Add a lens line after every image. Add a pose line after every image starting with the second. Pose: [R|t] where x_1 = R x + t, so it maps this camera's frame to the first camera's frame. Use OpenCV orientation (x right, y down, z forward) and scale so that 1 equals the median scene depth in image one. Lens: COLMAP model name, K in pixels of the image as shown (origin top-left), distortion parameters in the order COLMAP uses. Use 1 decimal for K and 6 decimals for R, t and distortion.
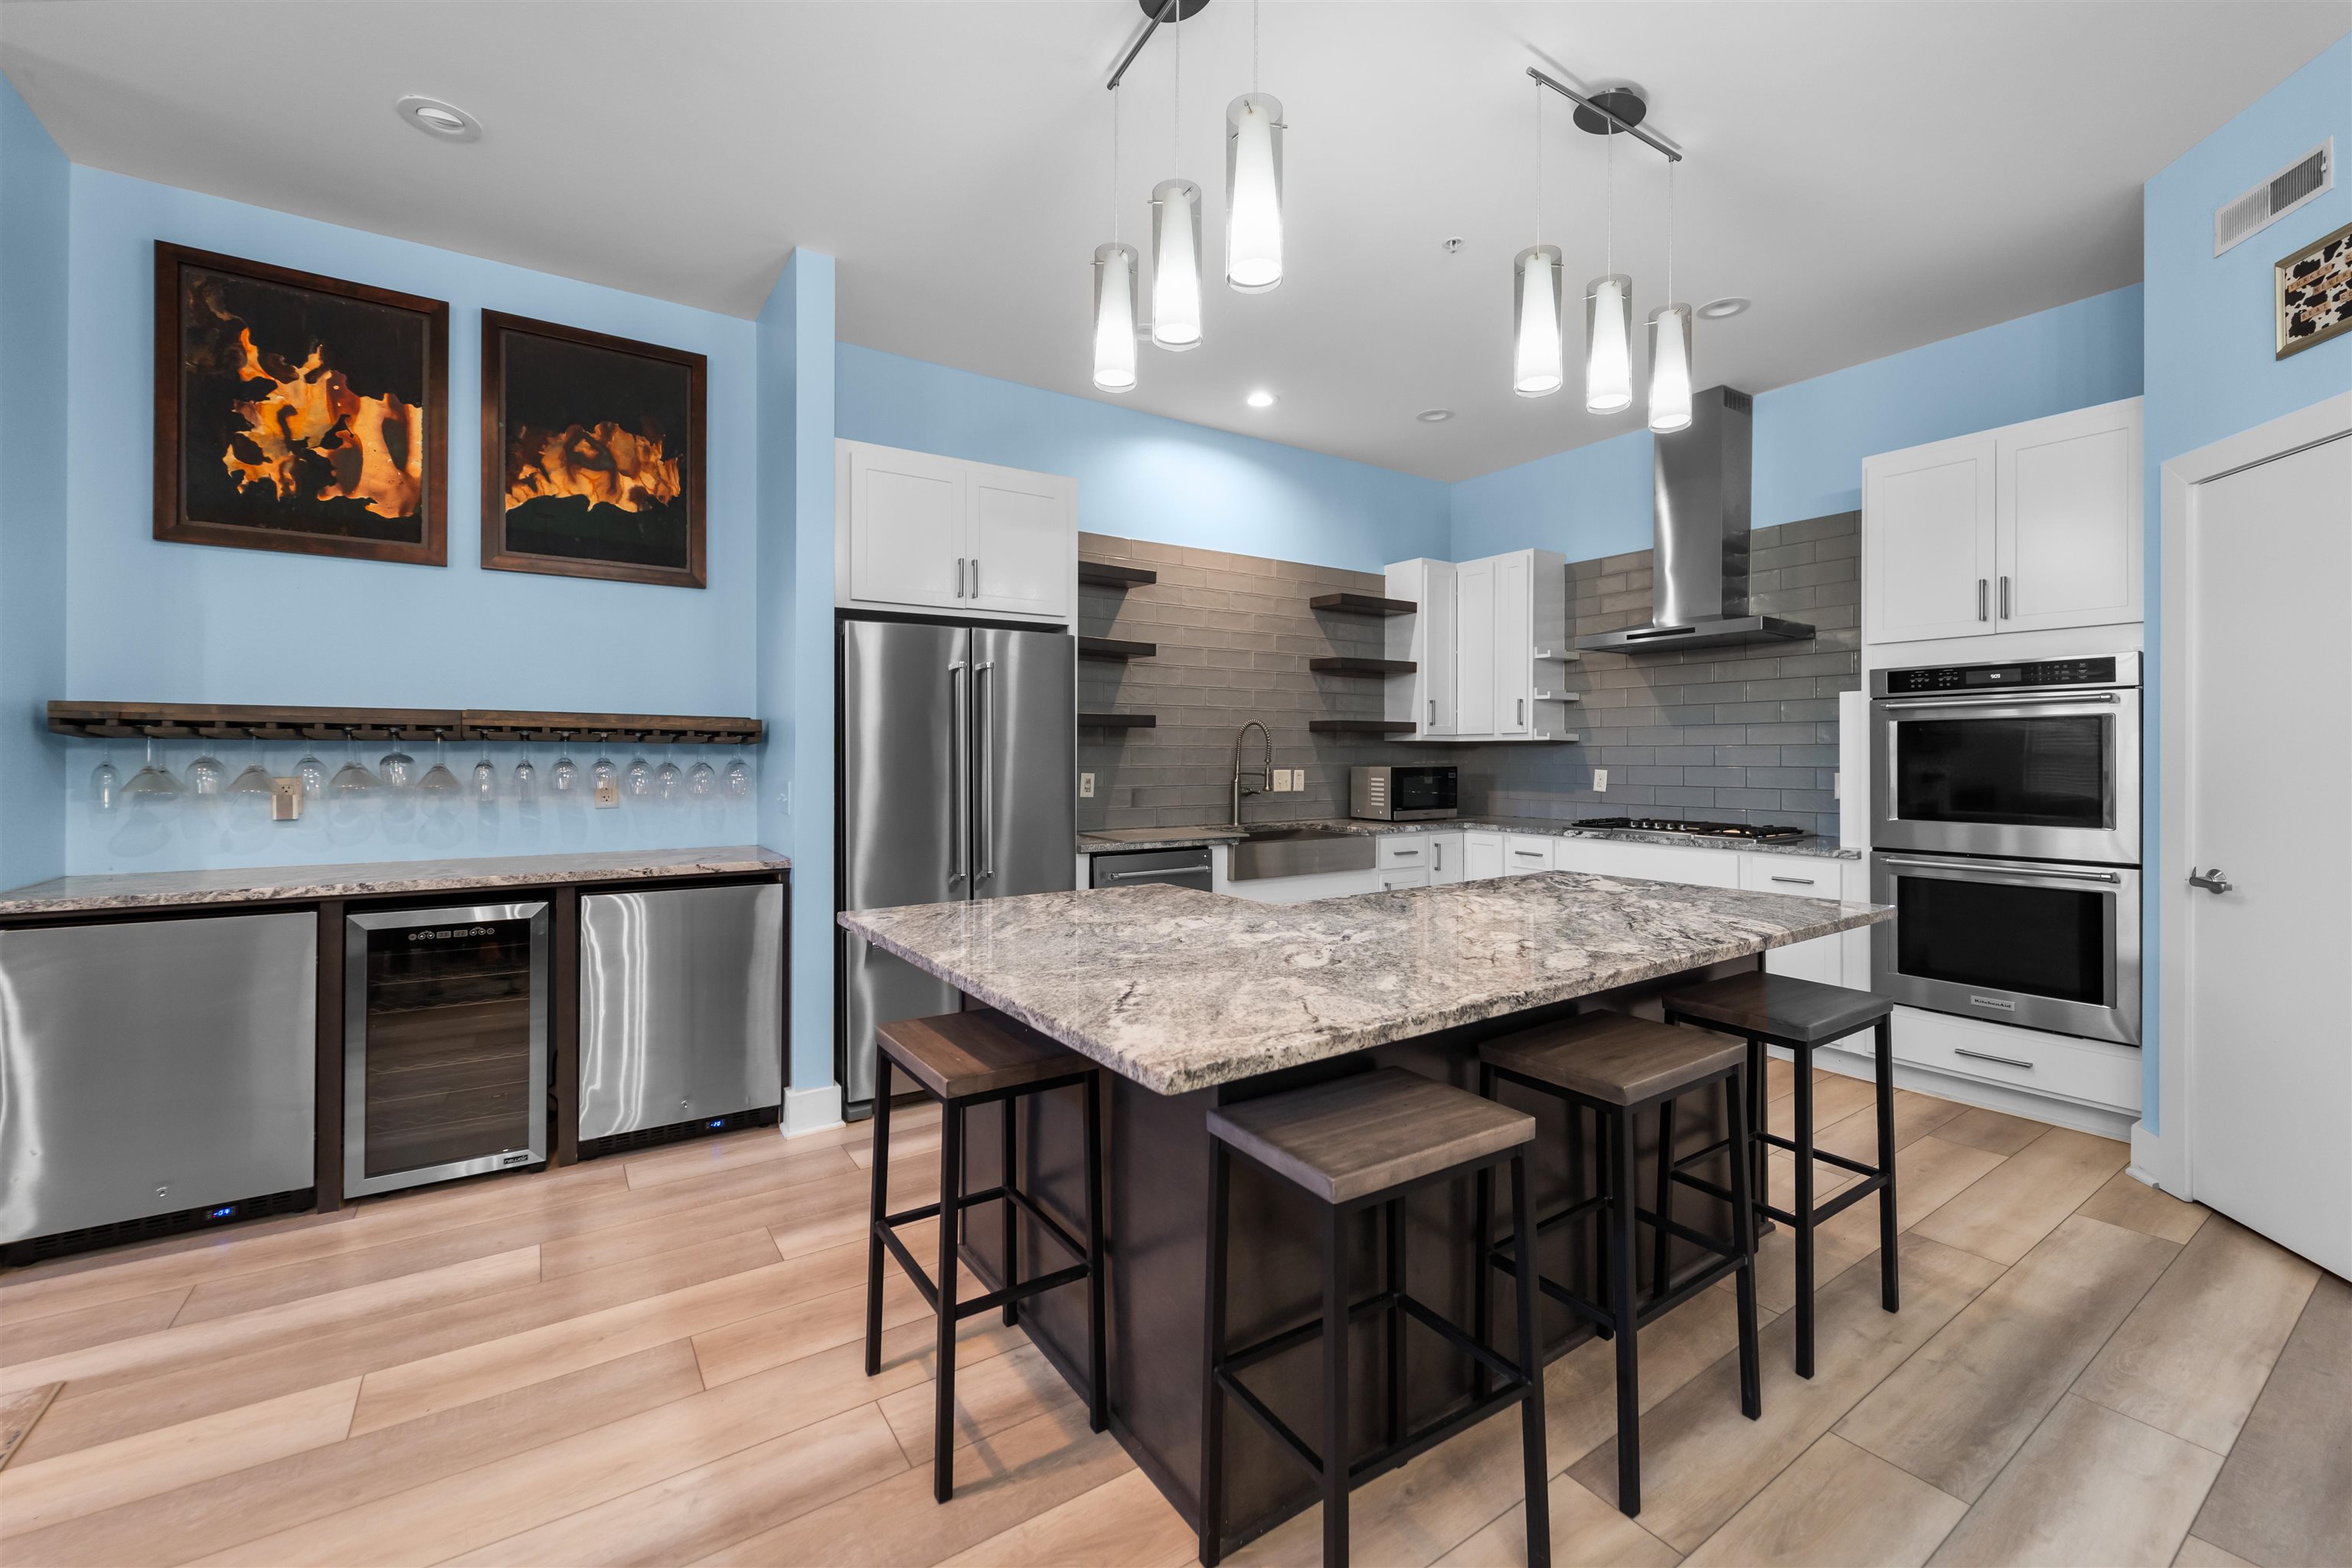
lens RADIAL K [[953.2, 0, 1192.0], [0, 953.2, 755.9], [0, 0, 1]] dist [0.002281, -0.001780]
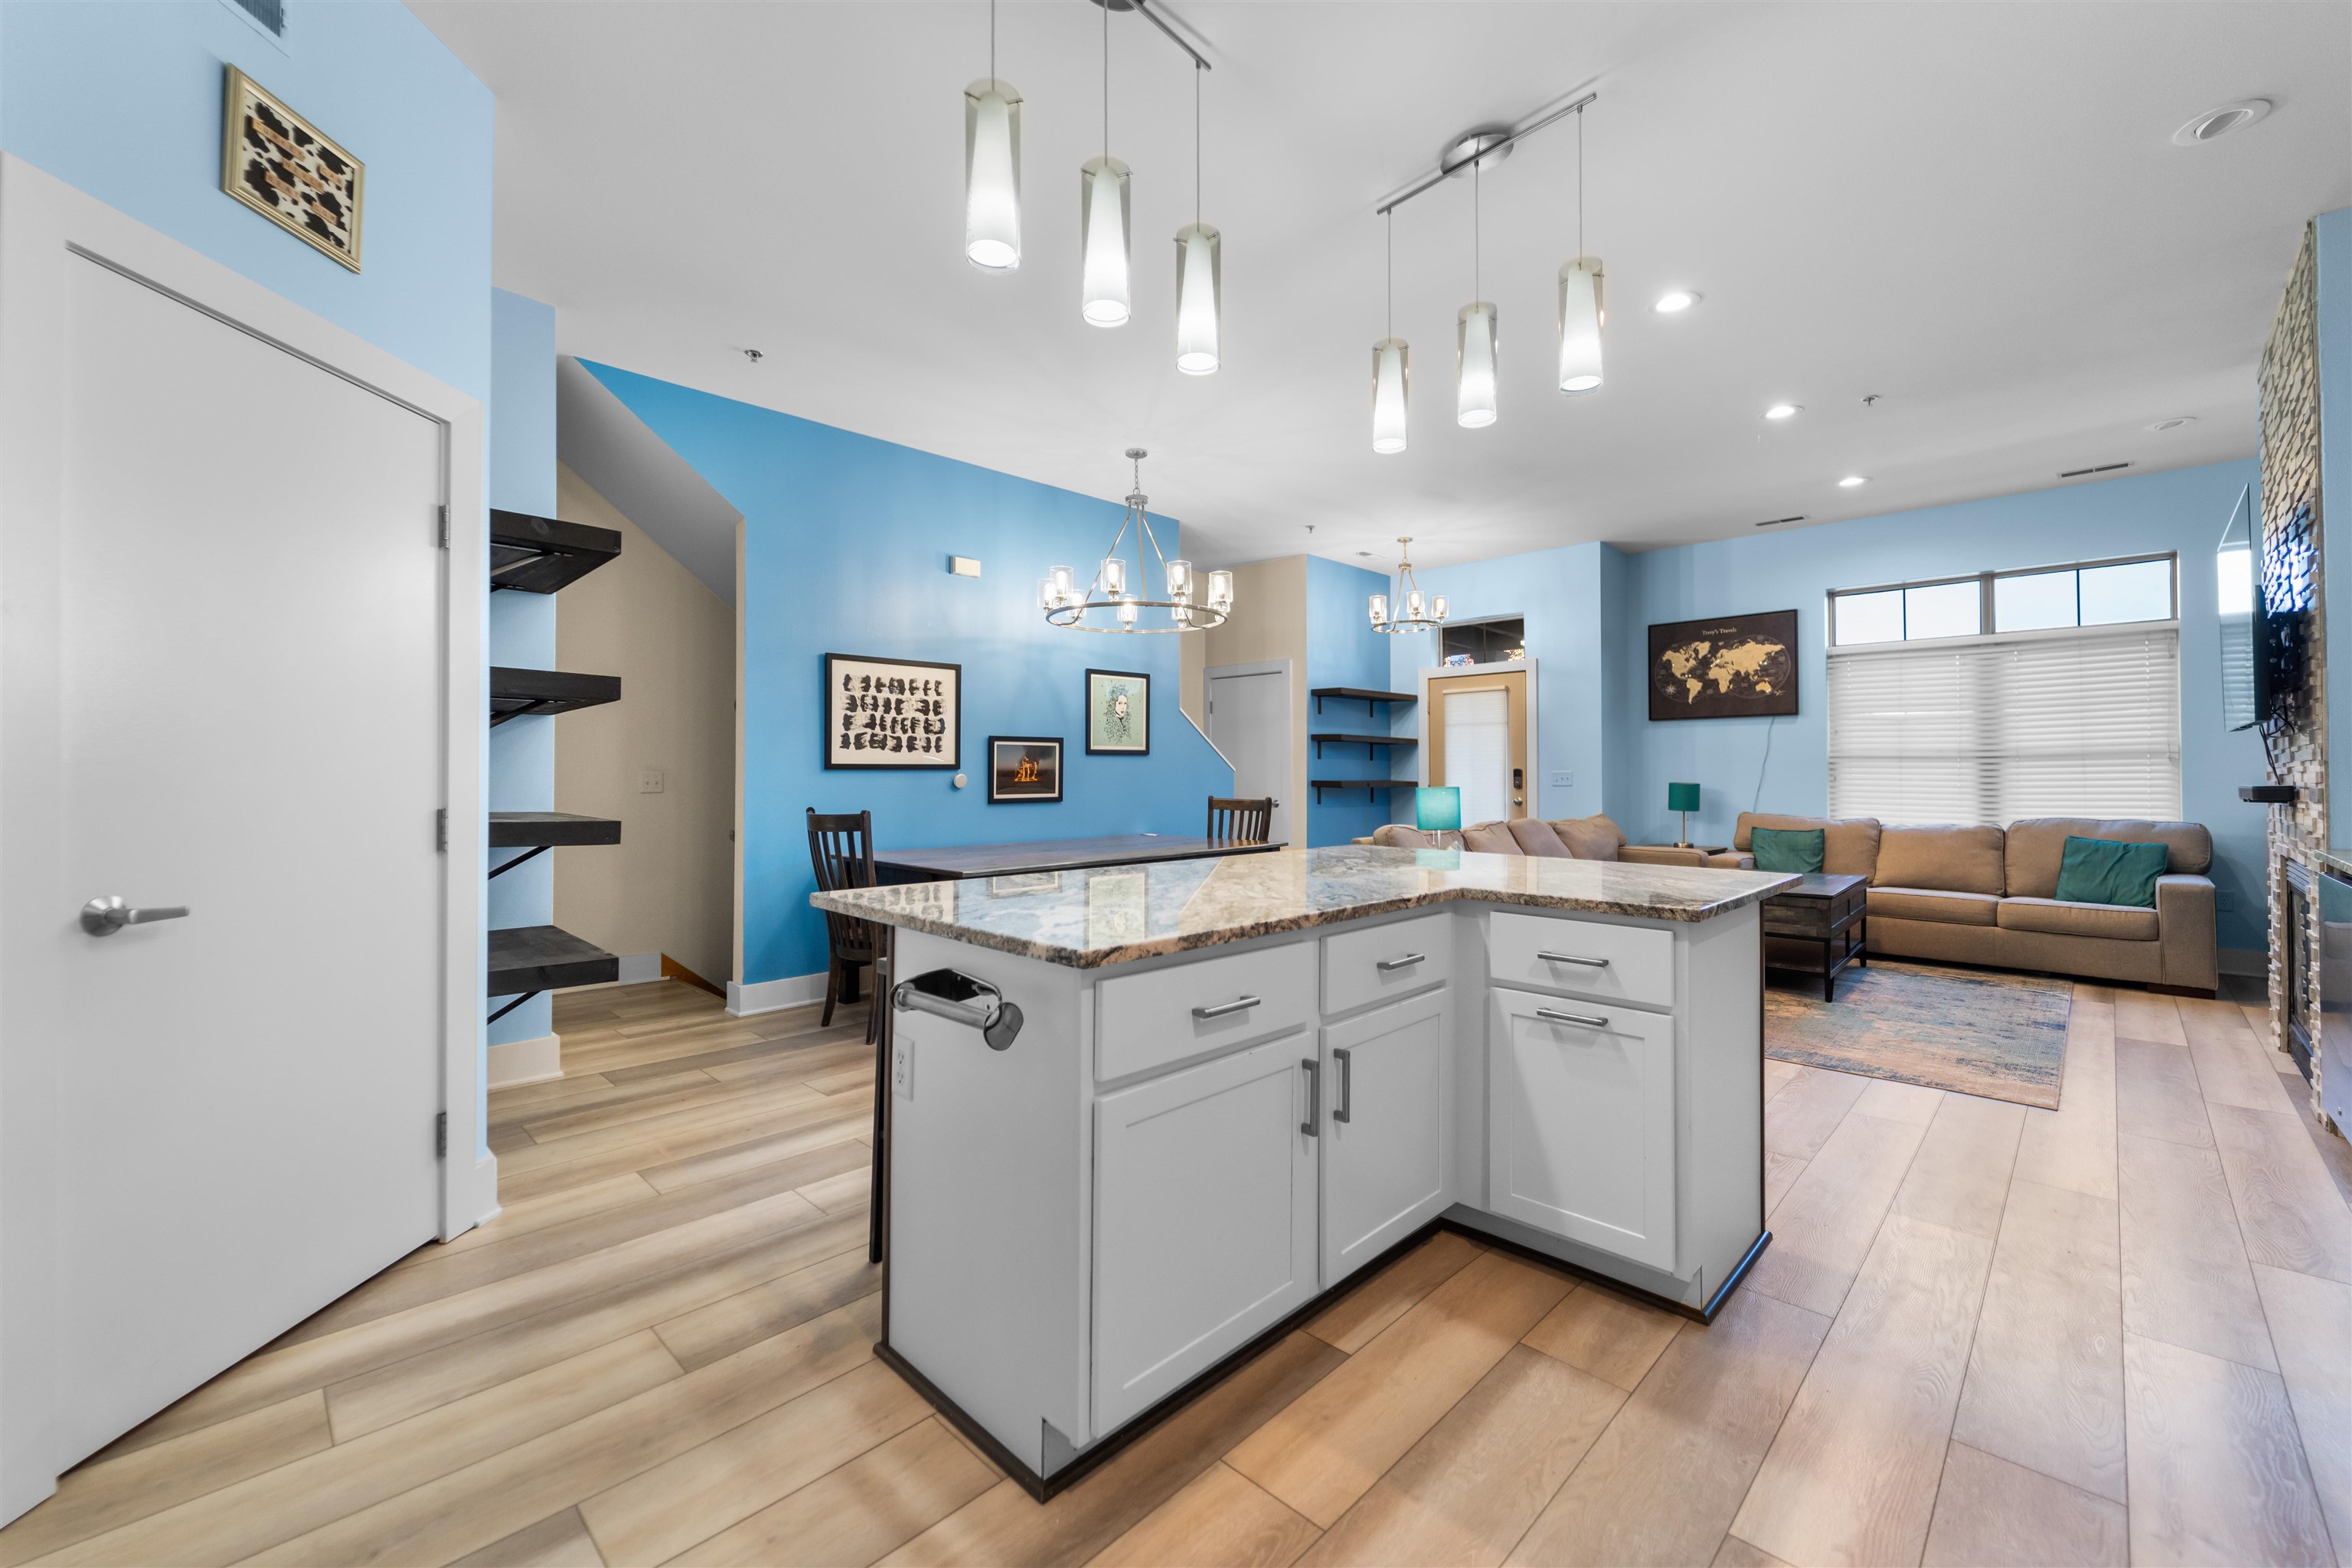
lens RADIAL K [[953.2, 0, 1170.5], [0, 953.2, 760.5], [0, 0, 1]] dist [0.002281, -0.001780]
pose [[-0.981819, -0.002794, -0.189800, 0.394613], [-0.000710, 0.999939, -0.011046, 0.028453], [0.189819, -0.010710, -0.981761, 1.339161]]
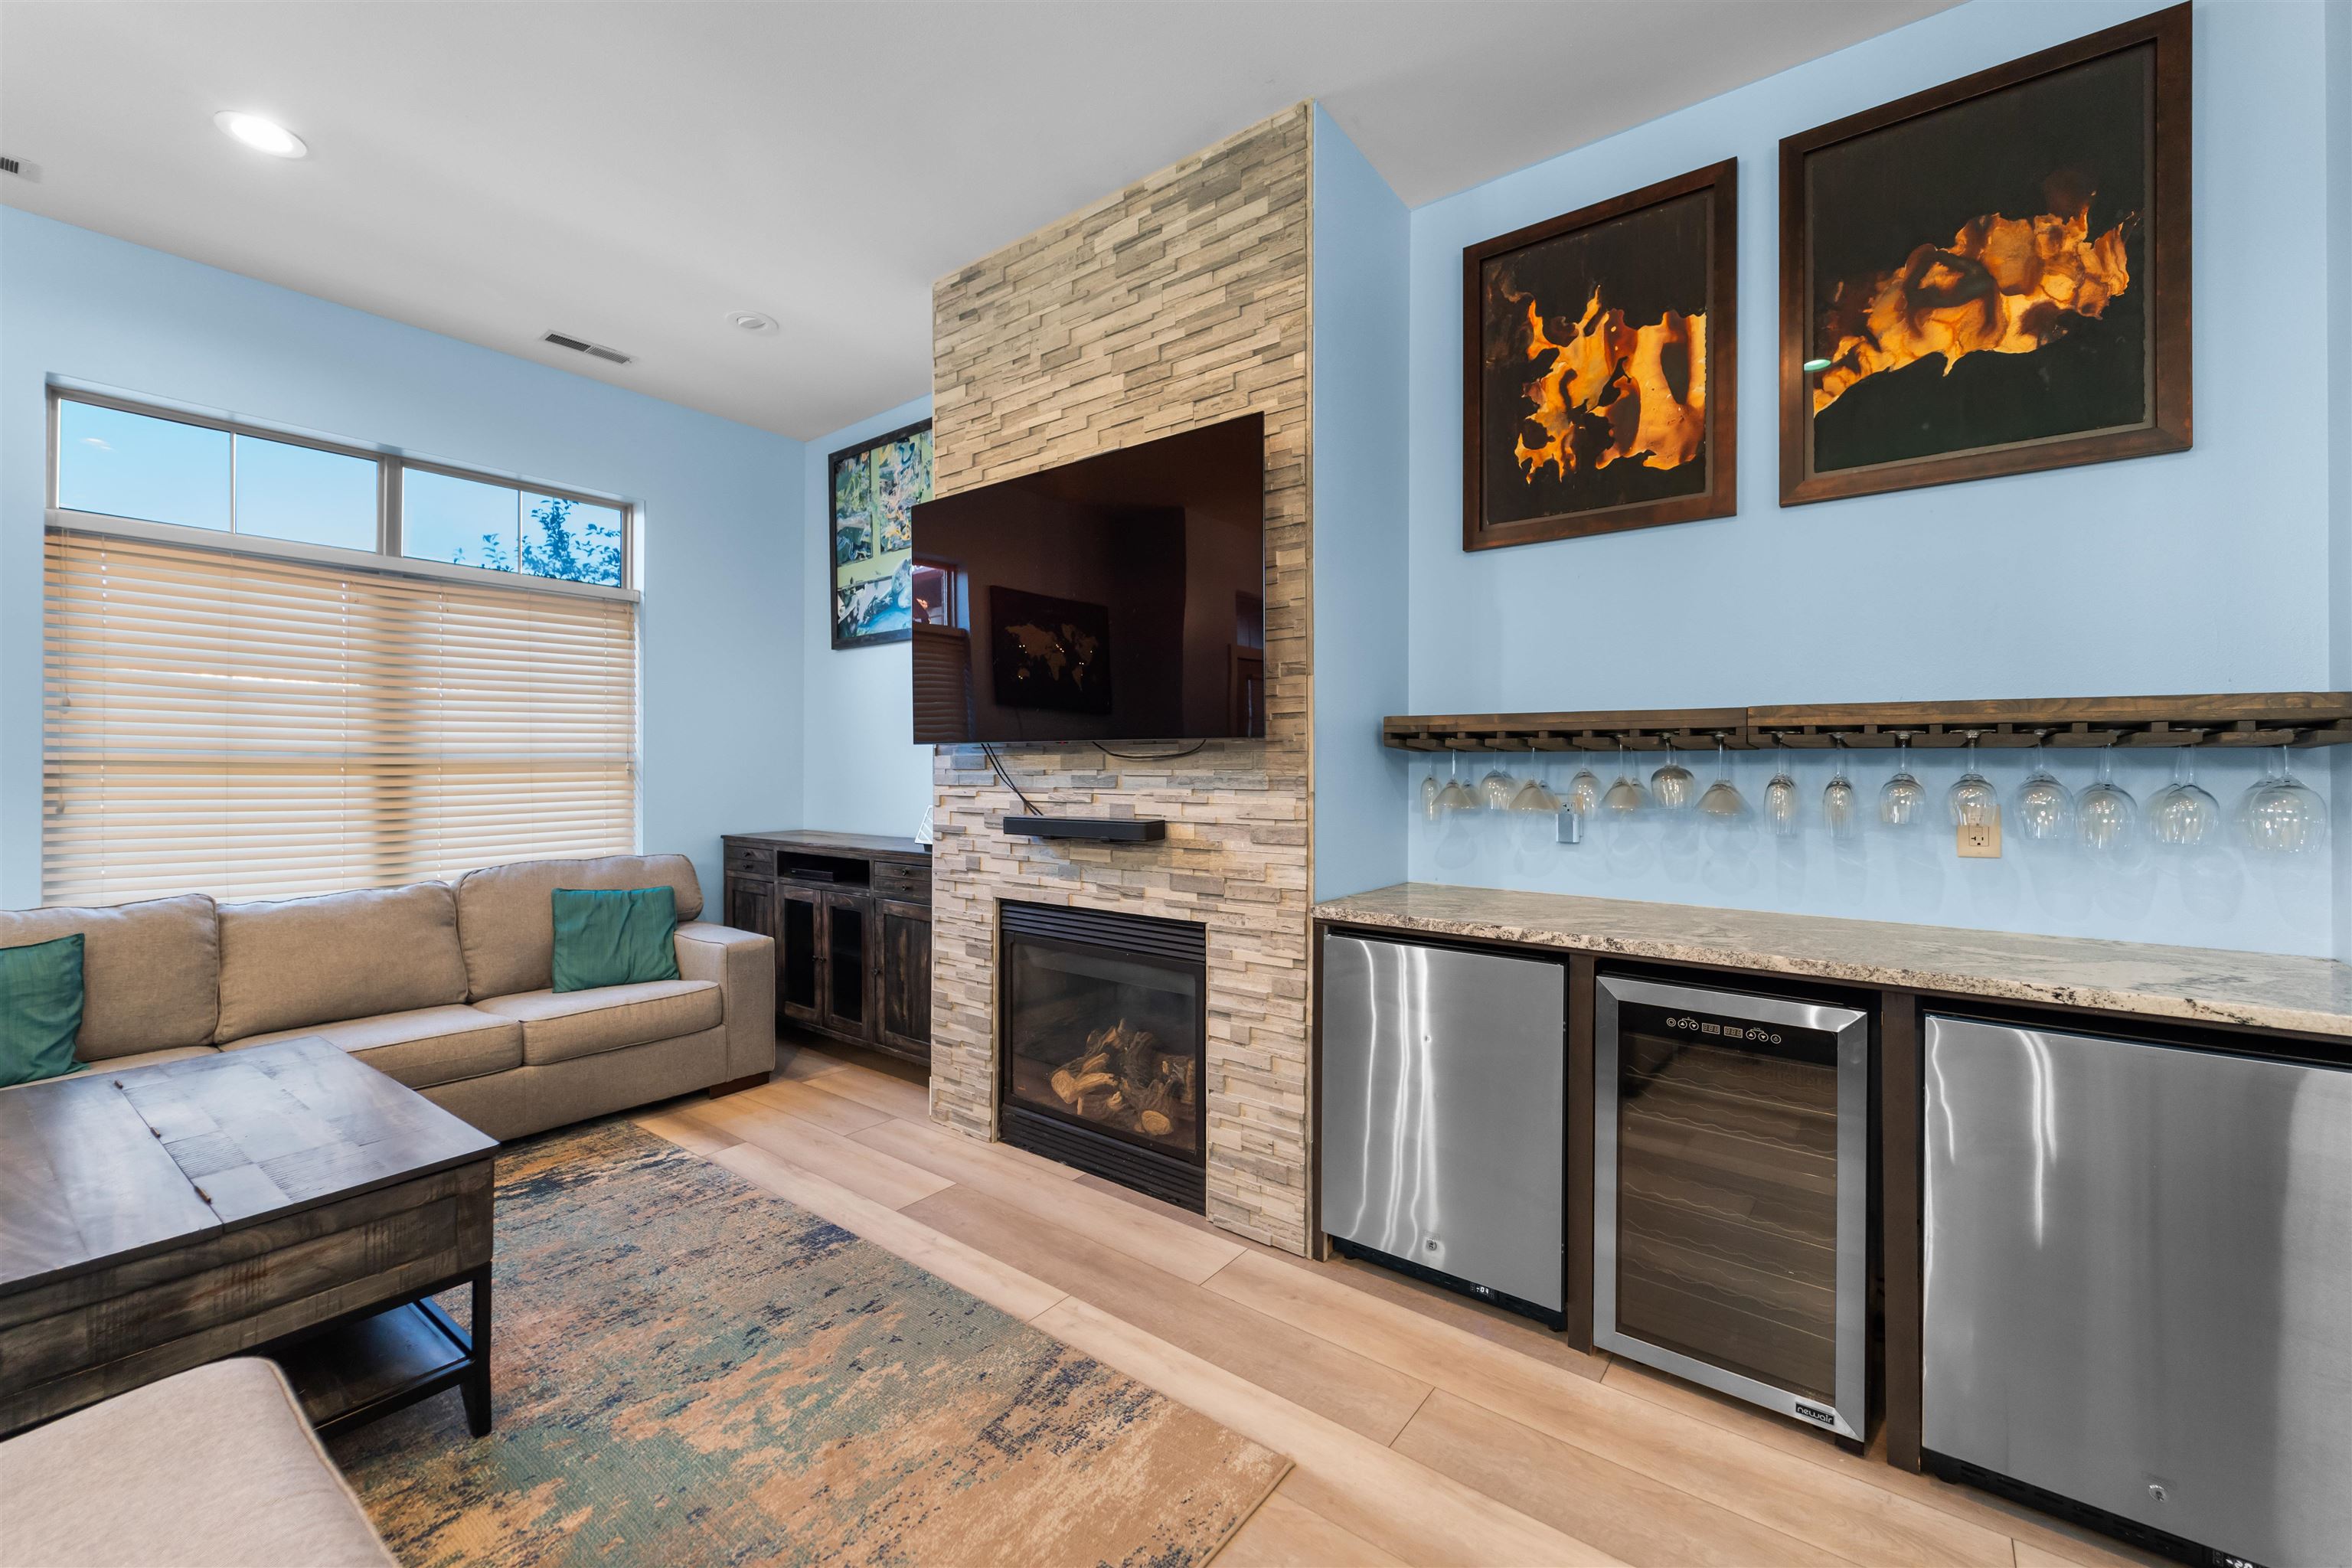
lens RADIAL K [[953.2, 0, 1160.7], [0, 953.2, 767.7], [0, 0, 1]] dist [0.002281, -0.001780]
pose [[0.307342, -0.003912, -0.951591, -0.203476], [-0.005621, 0.999967, -0.005926, 0.004537], [0.951583, 0.007170, 0.307310, 0.331555]]
